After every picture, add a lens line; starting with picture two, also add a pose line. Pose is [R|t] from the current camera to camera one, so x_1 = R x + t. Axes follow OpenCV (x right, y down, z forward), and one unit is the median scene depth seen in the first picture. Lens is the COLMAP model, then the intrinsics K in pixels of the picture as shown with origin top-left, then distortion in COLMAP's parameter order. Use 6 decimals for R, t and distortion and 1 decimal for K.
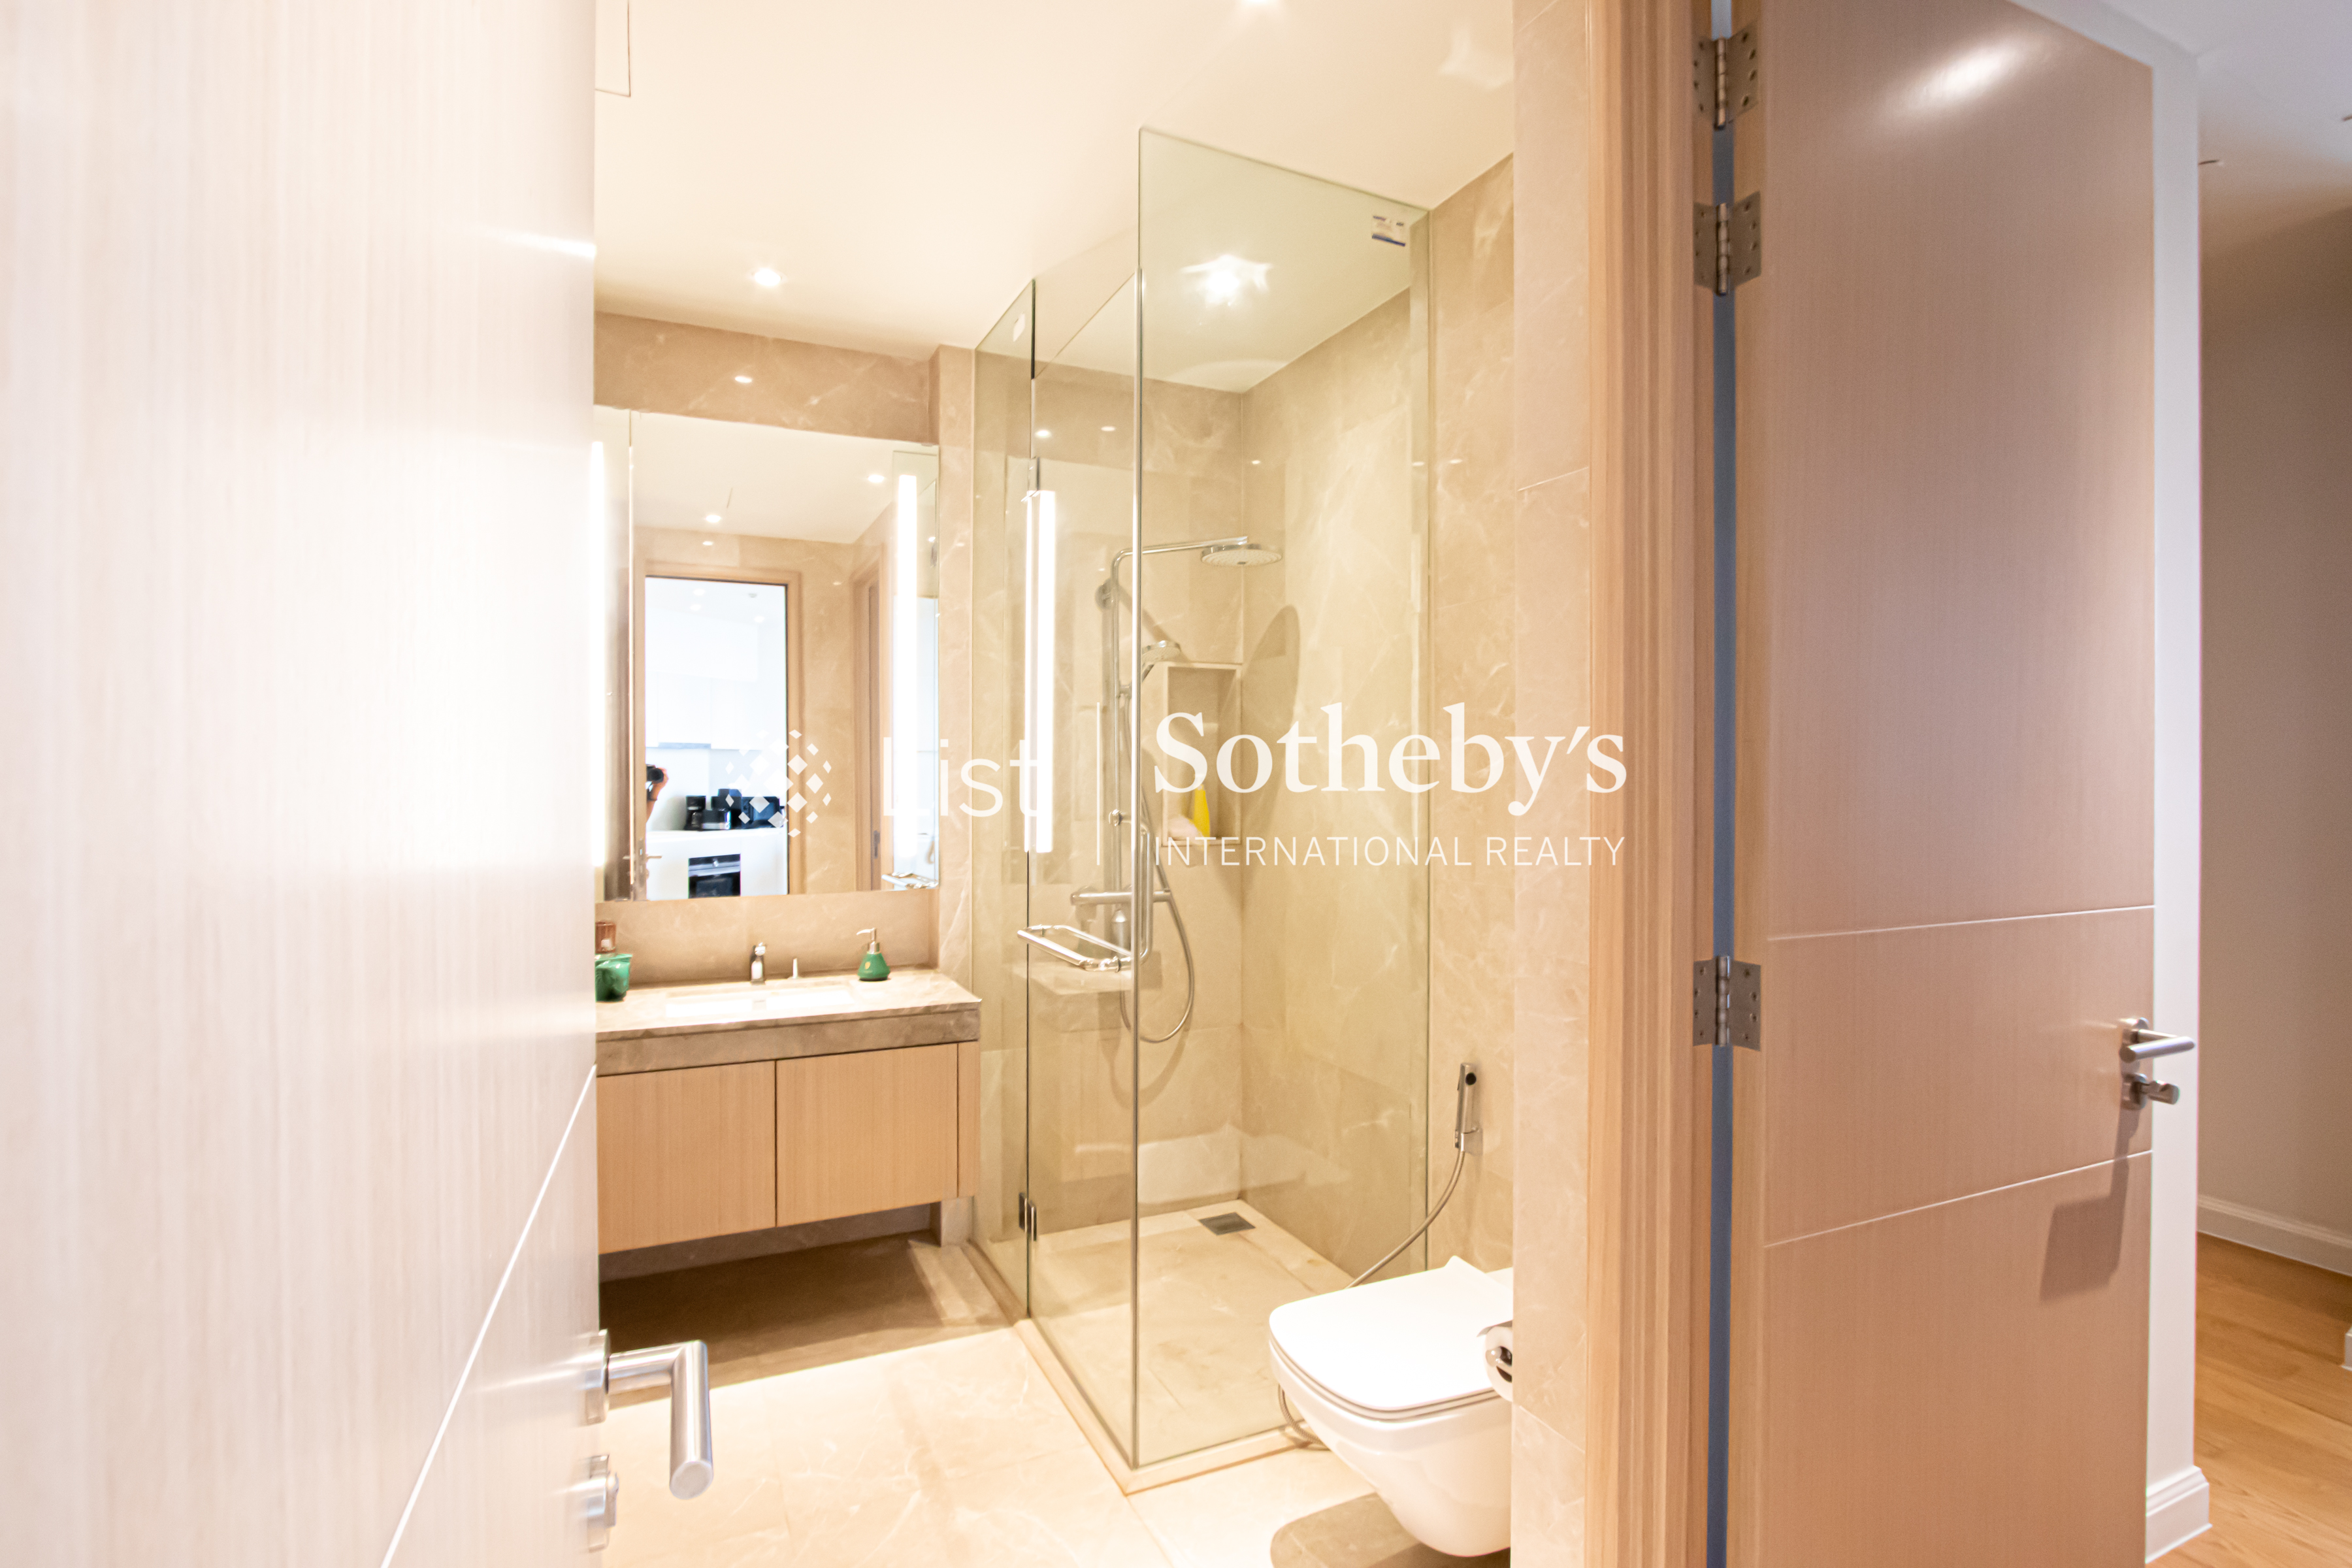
lens RADIAL K [[1148.4, 0, 1170.5], [0, 1148.4, 775.9], [0, 0, 1]] dist [-0.006792, -0.003065]
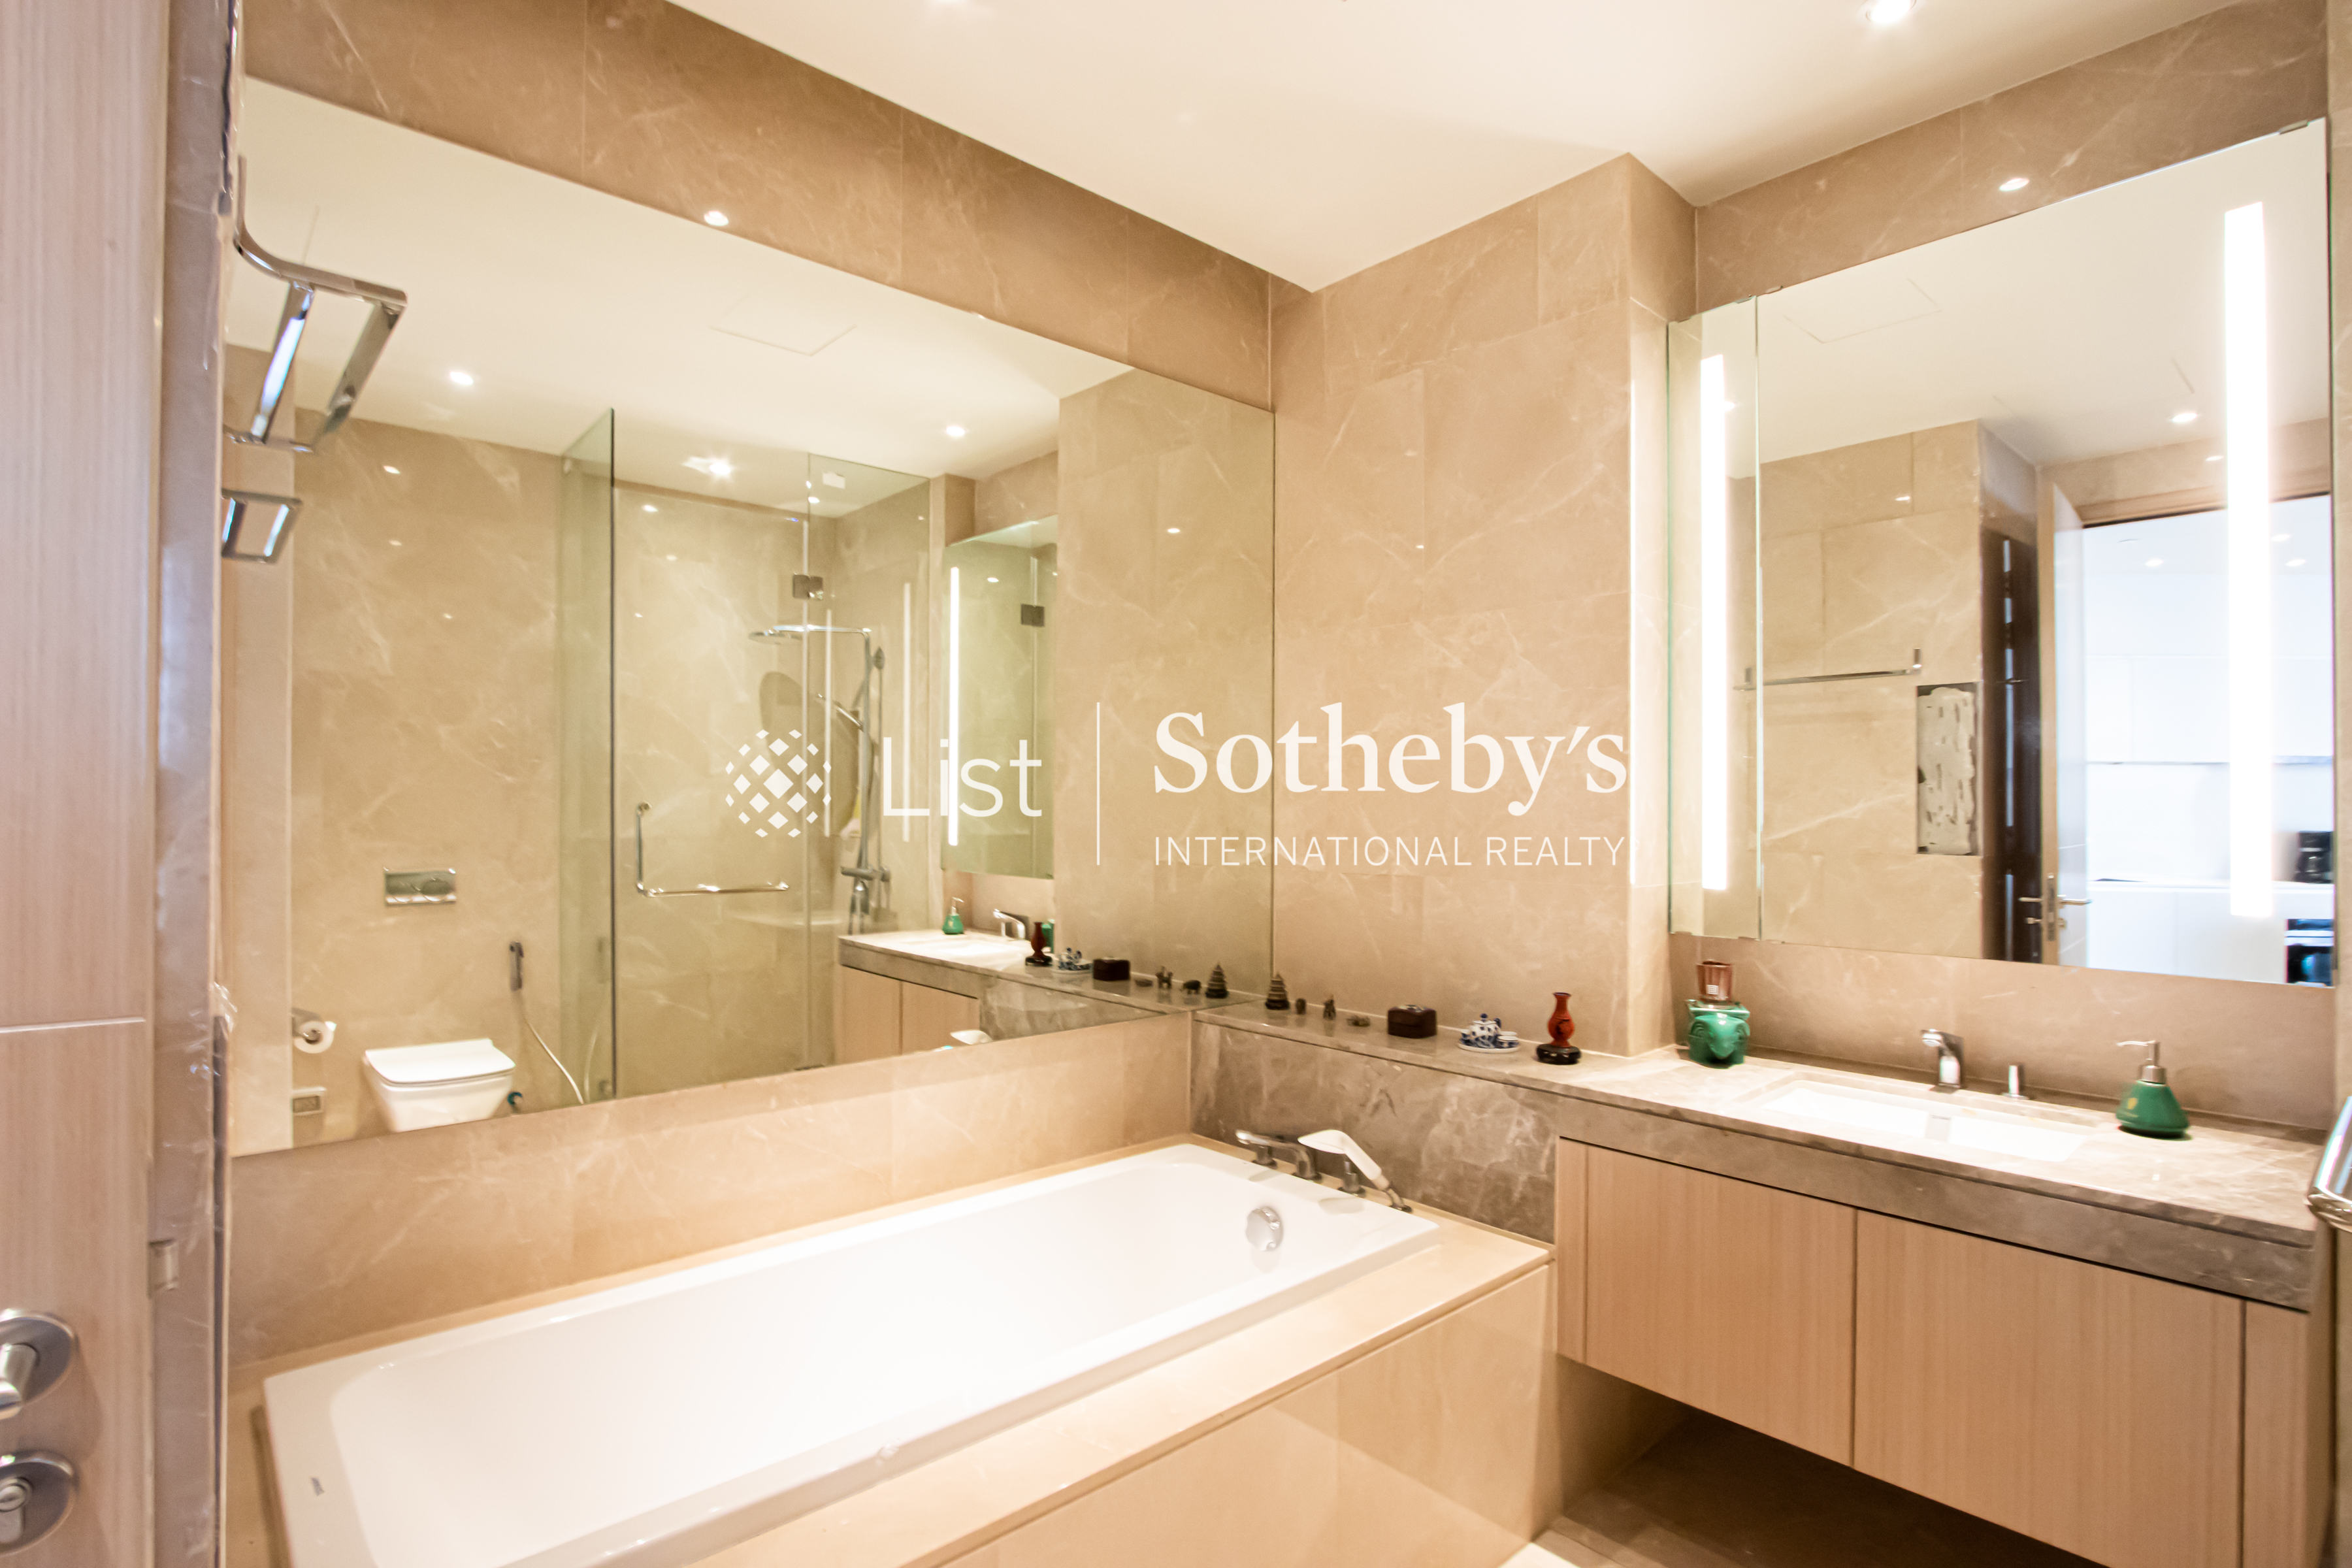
lens RADIAL K [[1148.4, 0, 1167.7], [0, 1148.4, 803.8], [0, 0, 1]] dist [-0.006792, -0.003065]
pose [[0.283278, -0.003792, -0.959030, 0.139024], [-0.005894, 0.999966, -0.005695, 0.023677], [0.959020, 0.007265, 0.283247, 0.384500]]
